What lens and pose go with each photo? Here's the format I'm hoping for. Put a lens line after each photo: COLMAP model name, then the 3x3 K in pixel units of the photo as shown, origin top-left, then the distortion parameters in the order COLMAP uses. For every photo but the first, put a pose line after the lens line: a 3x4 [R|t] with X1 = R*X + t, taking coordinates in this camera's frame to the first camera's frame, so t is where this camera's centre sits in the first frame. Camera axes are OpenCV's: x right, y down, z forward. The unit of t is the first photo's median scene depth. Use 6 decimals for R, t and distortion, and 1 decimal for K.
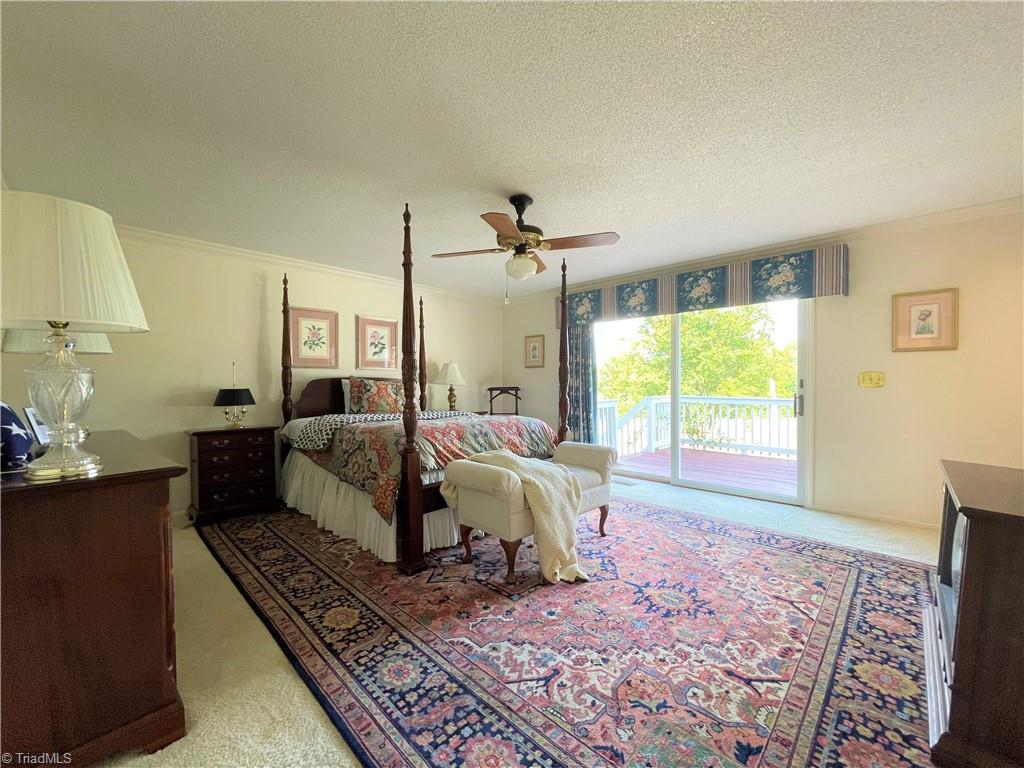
lens RADIAL K [[416.5, 0, 495.2], [0, 416.5, 386.4], [0, 0, 1]] dist [-0.000541, -0.000023]
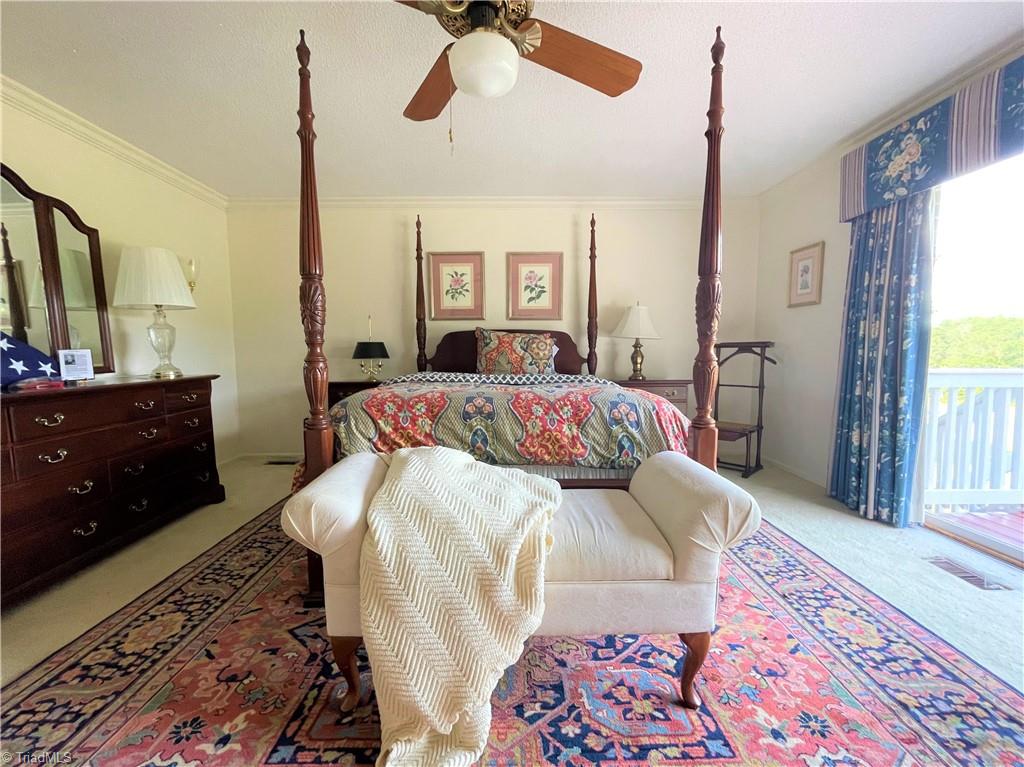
lens RADIAL K [[416.5, 0, 513.2], [0, 416.5, 383.3], [0, 0, 1]] dist [-0.000541, -0.000023]
pose [[0.711991, 0.061500, -0.699491, 0.325866], [-0.003140, 0.996426, 0.084411, 0.018521], [0.702182, -0.057903, 0.709639, 0.508179]]
